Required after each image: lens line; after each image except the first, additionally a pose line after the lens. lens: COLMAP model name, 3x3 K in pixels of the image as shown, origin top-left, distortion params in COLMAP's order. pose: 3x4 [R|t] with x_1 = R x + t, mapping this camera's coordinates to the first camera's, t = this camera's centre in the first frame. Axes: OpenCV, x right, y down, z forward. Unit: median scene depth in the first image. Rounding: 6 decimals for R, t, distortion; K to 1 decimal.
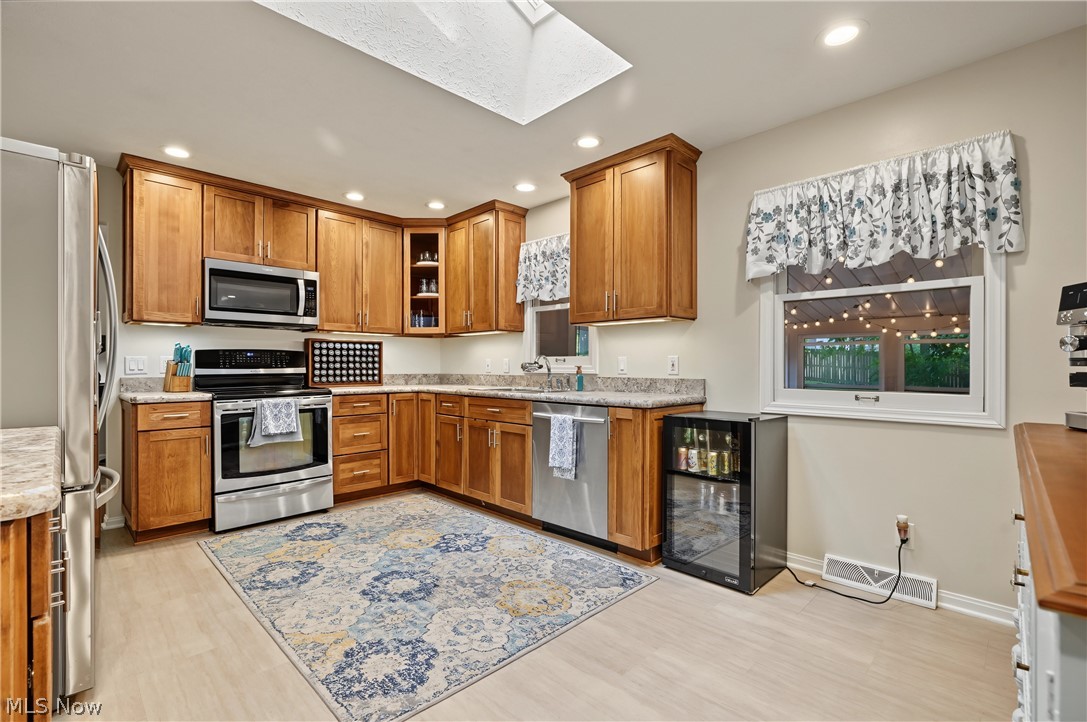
lens RADIAL K [[498.7, 0, 543.6], [0, 498.7, 365.4], [0, 0, 1]] dist [-0.012839, 0.000620]
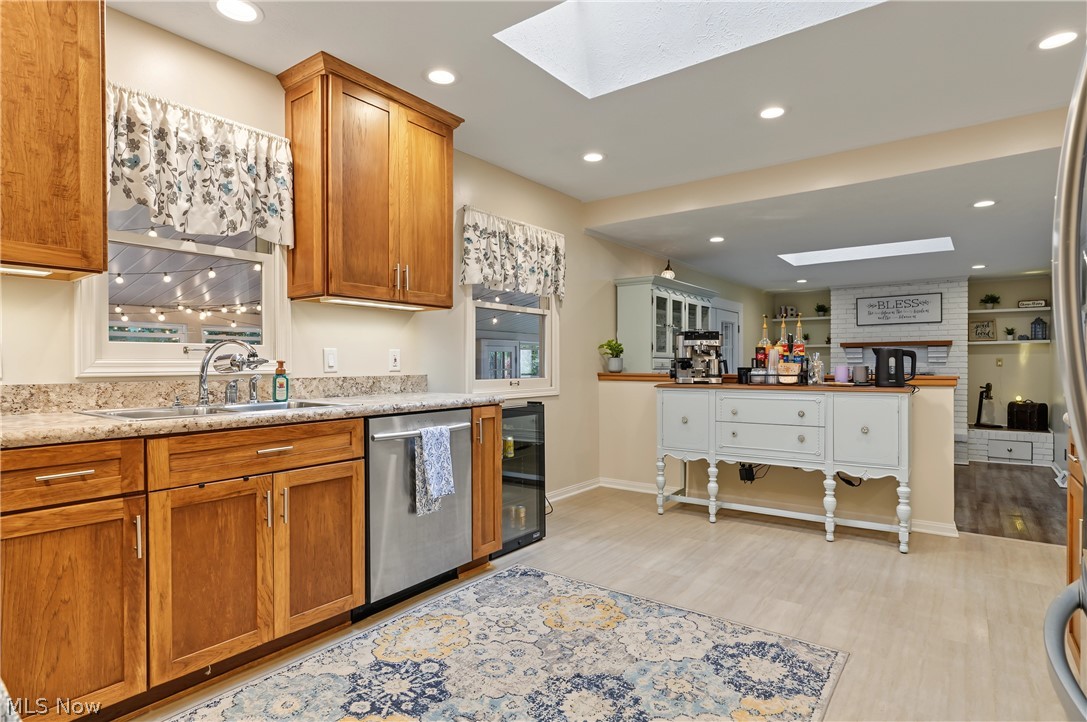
lens RADIAL K [[565.7, 0, 549.6], [0, 565.7, 368.6], [0, 0, 1]] dist [-0.002799, -0.000824]
pose [[-0.159184, -0.011087, 0.987187, -0.727116], [-0.000128, 0.999937, 0.011210, 0.003213], [-0.987249, 0.001658, -0.159175, 0.858558]]
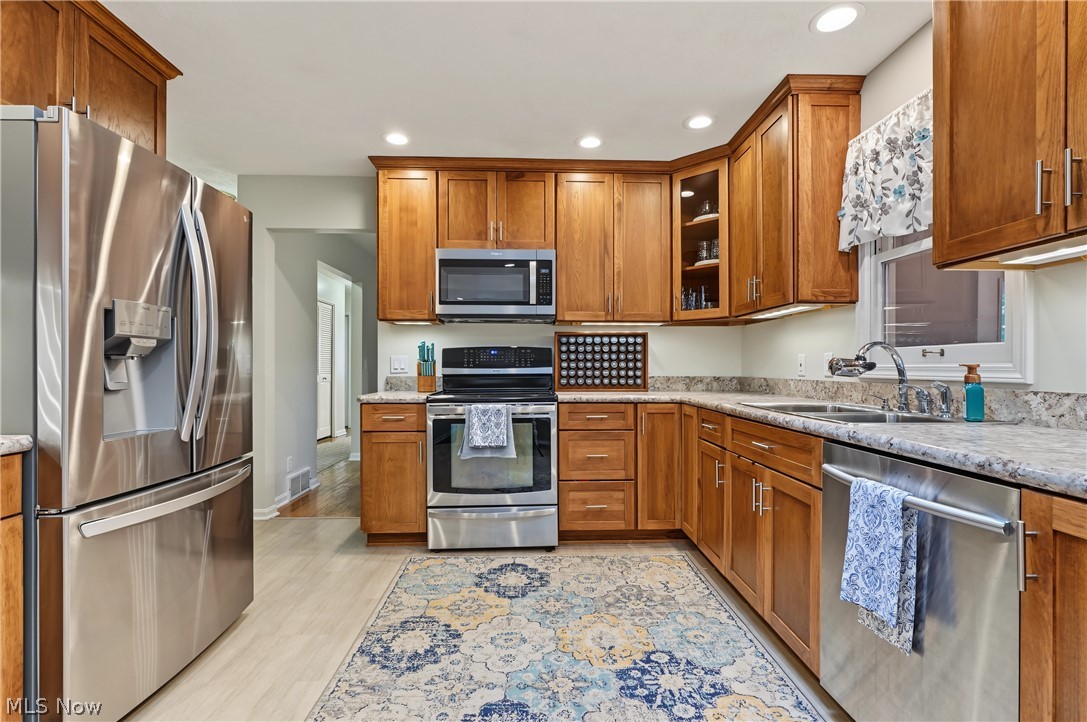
lens RADIAL K [[498.7, 0, 540.5], [0, 498.7, 366.5], [0, 0, 1]] dist [-0.012839, 0.000620]
pose [[0.727444, 0.000719, -0.686167, 0.101997], [0.000158, 0.999999, 0.001215, 0.002661], [0.686167, -0.000992, 0.727443, 0.458282]]
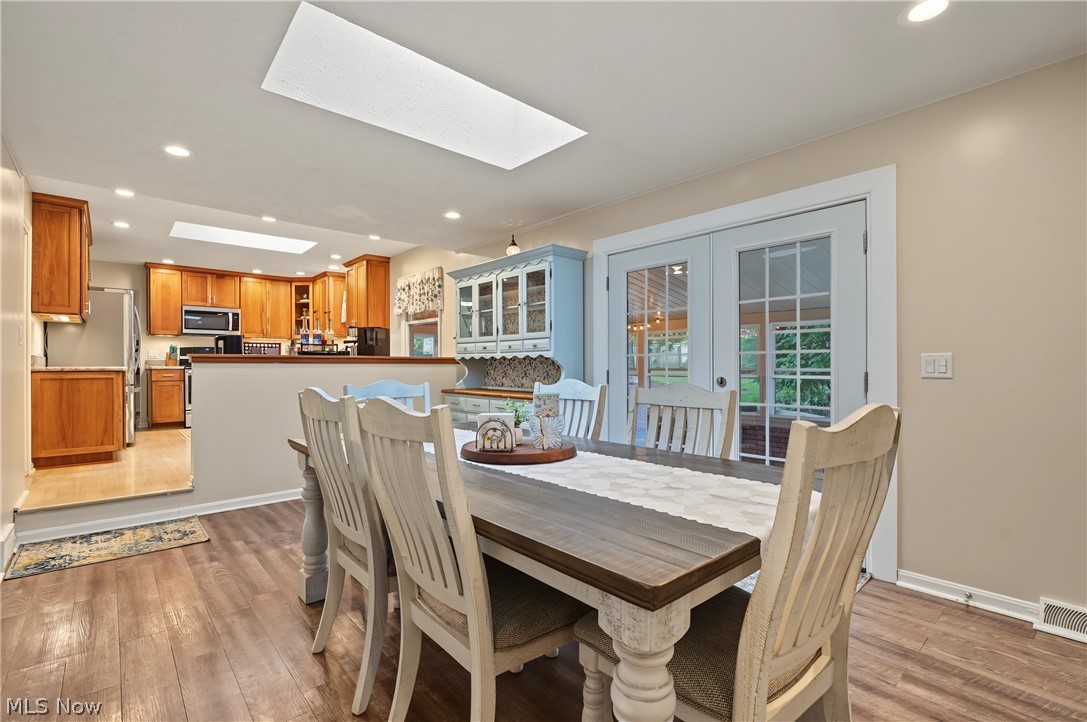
lens RADIAL K [[498.7, 0, 546.6], [0, 498.7, 364.8], [0, 0, 1]] dist [-0.012839, 0.000620]
pose [[0.998820, -0.004826, -0.048334, 1.044829], [0.004812, 0.999988, -0.000418, 0.056339], [0.048335, 0.000185, 0.998831, -1.127806]]
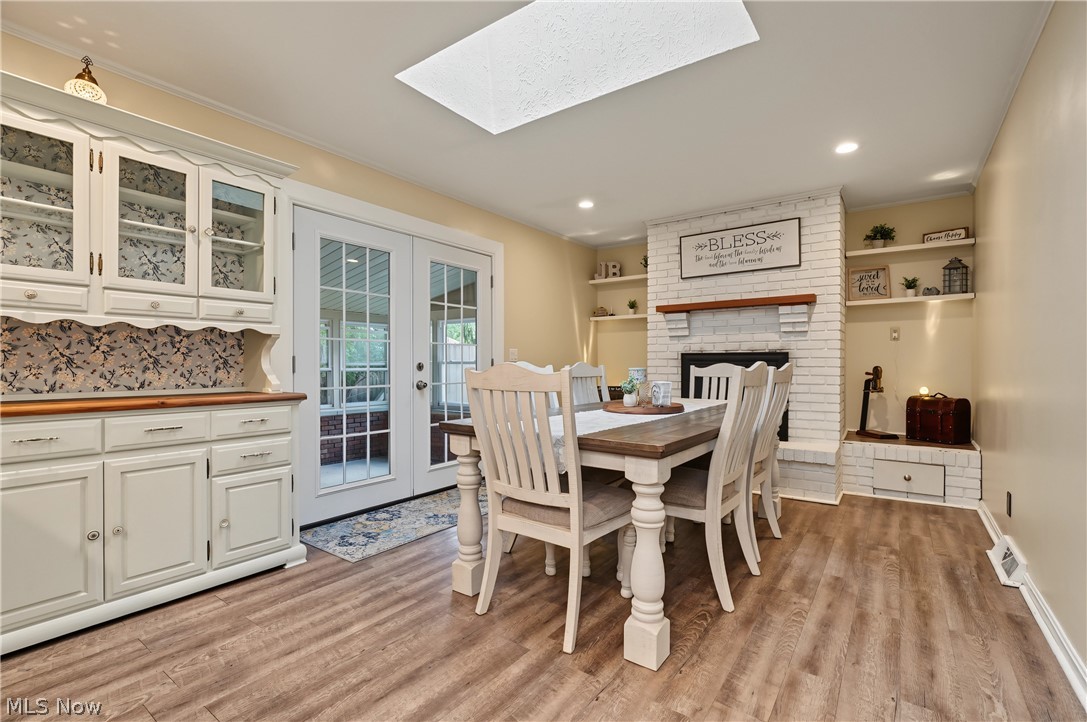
lens RADIAL K [[498.7, 0, 540.4], [0, 498.7, 366.0], [0, 0, 1]] dist [-0.012839, 0.000620]
pose [[-0.173623, -0.006080, 0.984793, 0.149843], [-0.003867, 0.999977, 0.005492, 0.081619], [-0.984805, -0.002855, -0.173643, -0.191941]]
